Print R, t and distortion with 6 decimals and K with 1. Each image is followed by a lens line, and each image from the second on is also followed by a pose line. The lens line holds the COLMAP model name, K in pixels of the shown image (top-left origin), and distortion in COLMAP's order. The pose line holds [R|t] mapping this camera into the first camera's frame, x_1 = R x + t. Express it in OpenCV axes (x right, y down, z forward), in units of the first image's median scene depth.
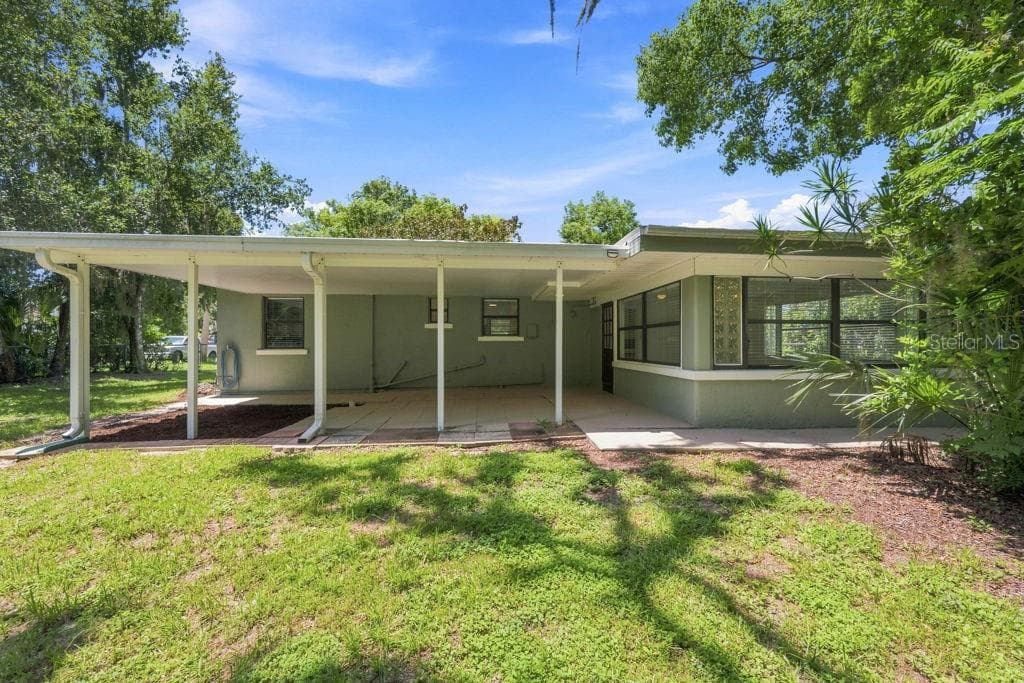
lens RADIAL K [[401.7, 0, 512.0], [0, 401.7, 341.5], [0, 0, 1]] dist [0.002473, 0.000095]
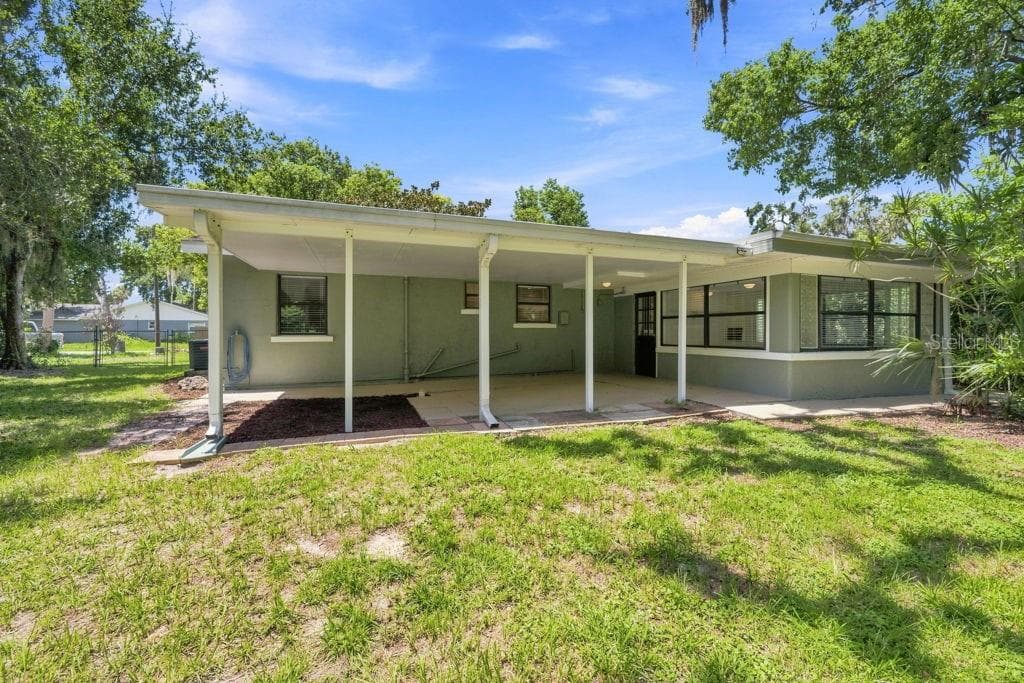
lens RADIAL K [[429.3, 0, 523.4], [0, 429.3, 315.3], [0, 0, 1]] dist [0.001789, 0.000211]
pose [[0.964941, 0.014238, 0.262079, -0.352137], [-0.005820, 0.999443, -0.032867, 0.003264], [-0.262401, 0.030189, 0.964487, -0.025267]]
